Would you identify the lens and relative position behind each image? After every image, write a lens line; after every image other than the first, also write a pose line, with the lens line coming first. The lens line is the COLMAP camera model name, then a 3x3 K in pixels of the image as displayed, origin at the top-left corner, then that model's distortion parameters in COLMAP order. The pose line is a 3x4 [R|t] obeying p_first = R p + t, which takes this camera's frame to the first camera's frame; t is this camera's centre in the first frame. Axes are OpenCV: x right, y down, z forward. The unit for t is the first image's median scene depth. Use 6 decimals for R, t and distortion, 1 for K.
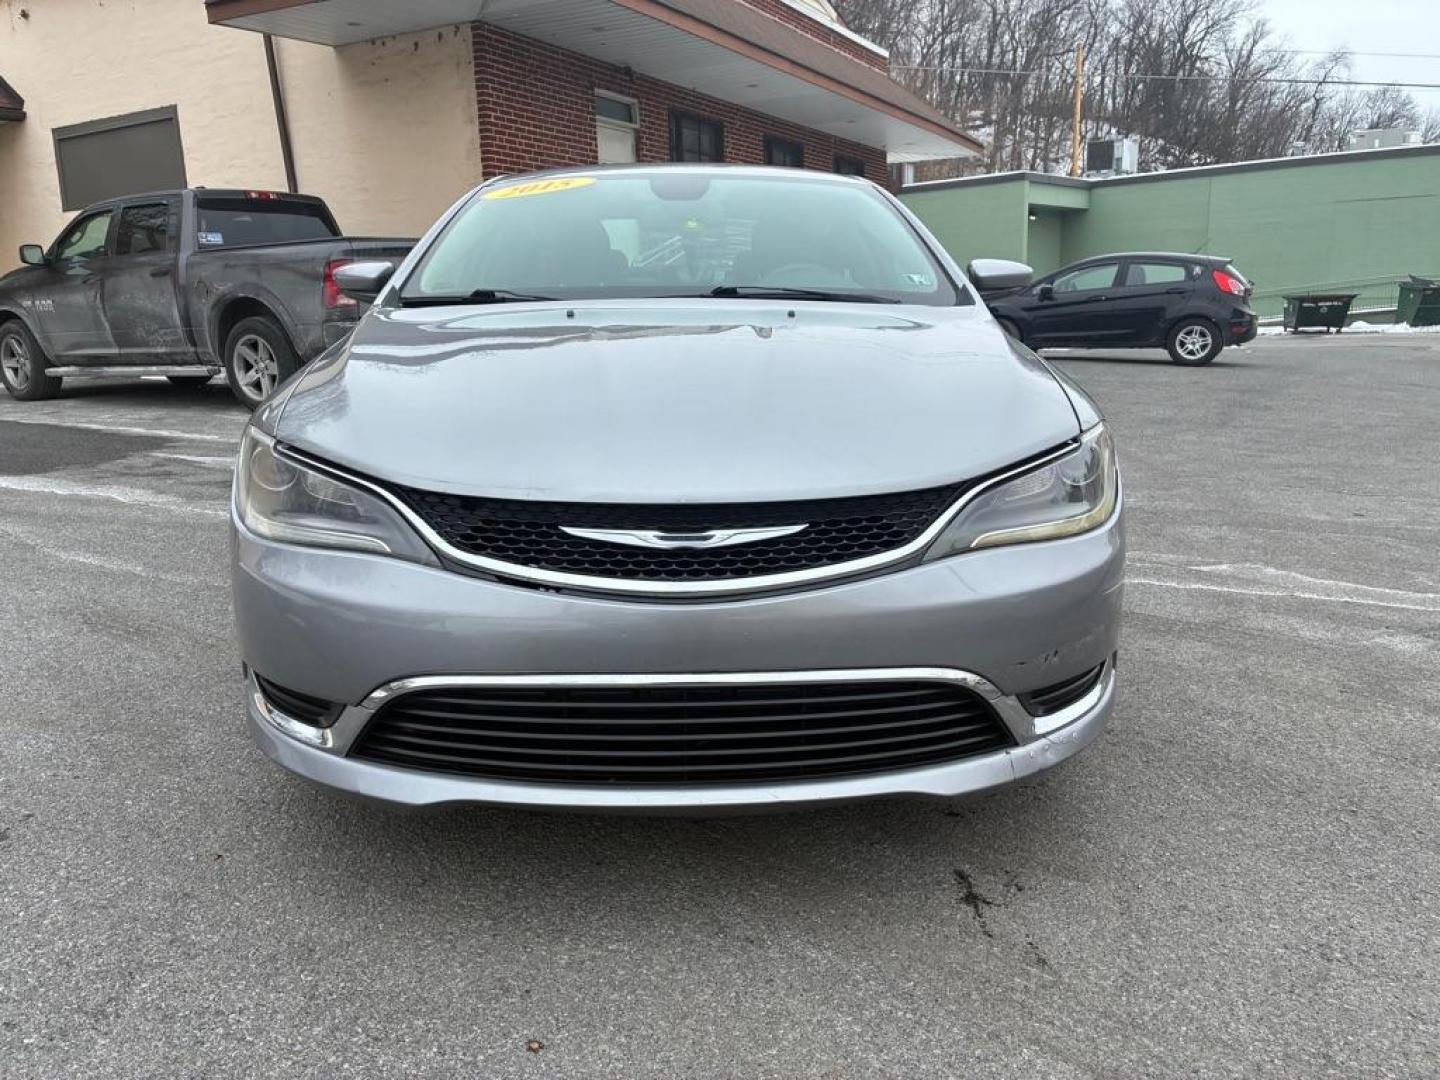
lens RADIAL K [[1095.3, 0, 709.7], [0, 1095.3, 535.0], [0, 0, 1]] dist [0.070707, -0.092092]
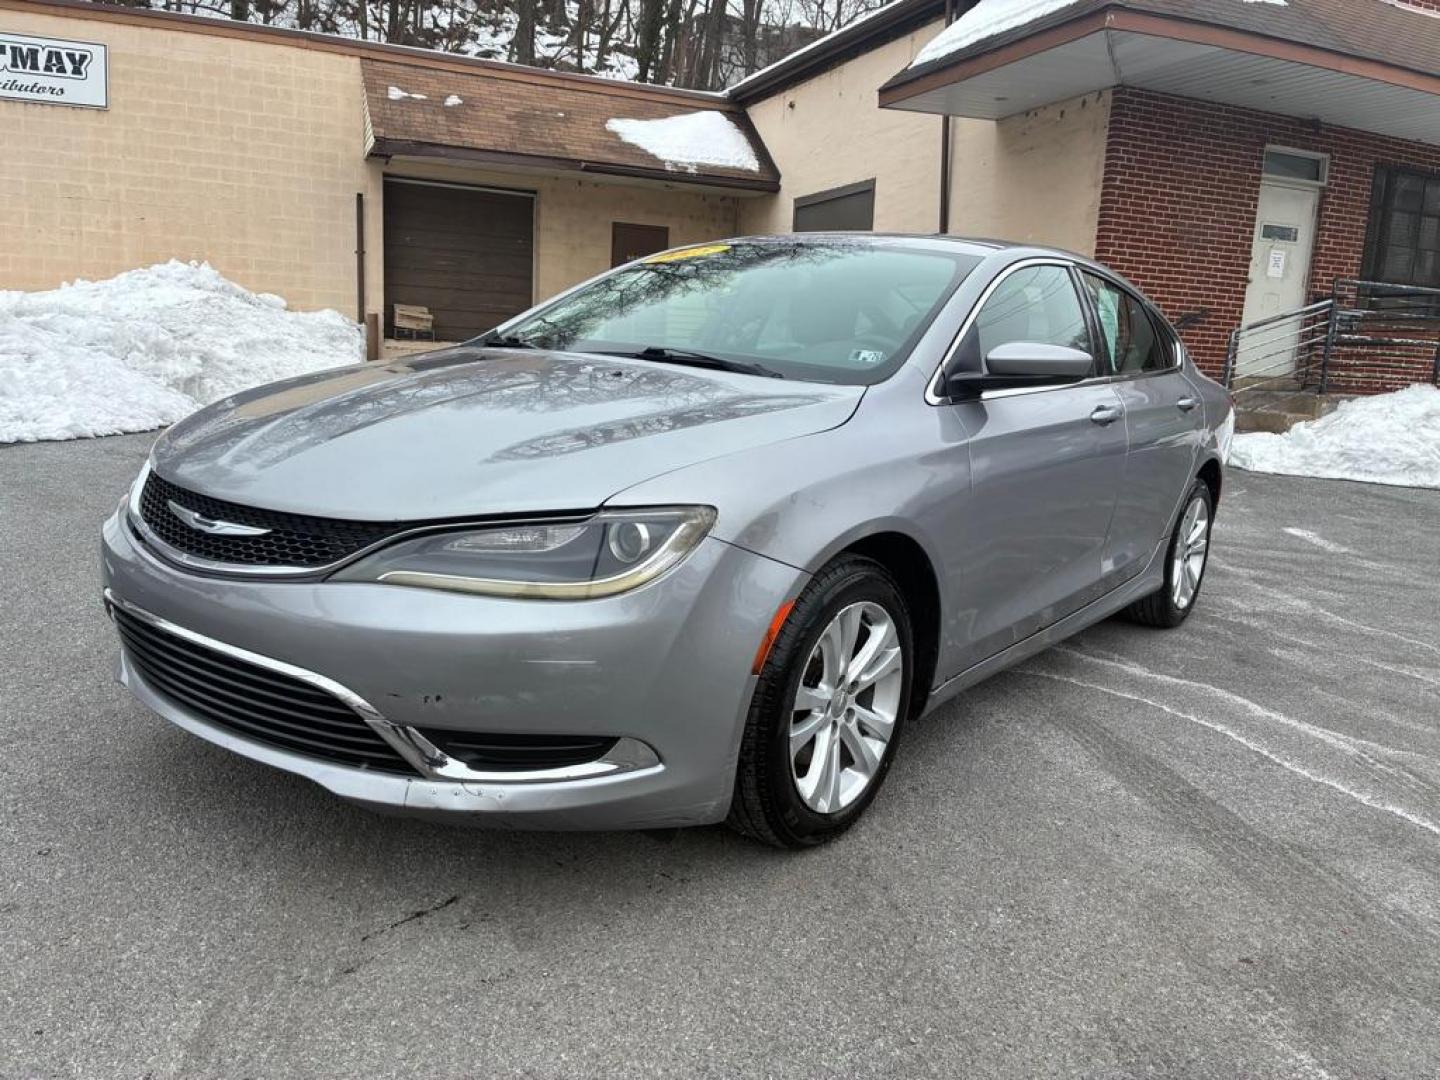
lens RADIAL K [[1095.3, 0, 705.3], [0, 1095.3, 520.6], [0, 0, 1]] dist [0.070707, -0.092092]
pose [[0.762254, 0.167832, -0.625141, 0.180479], [-0.206052, 0.978474, 0.011446, -0.019757], [0.613605, 0.120087, 0.780428, 0.048822]]
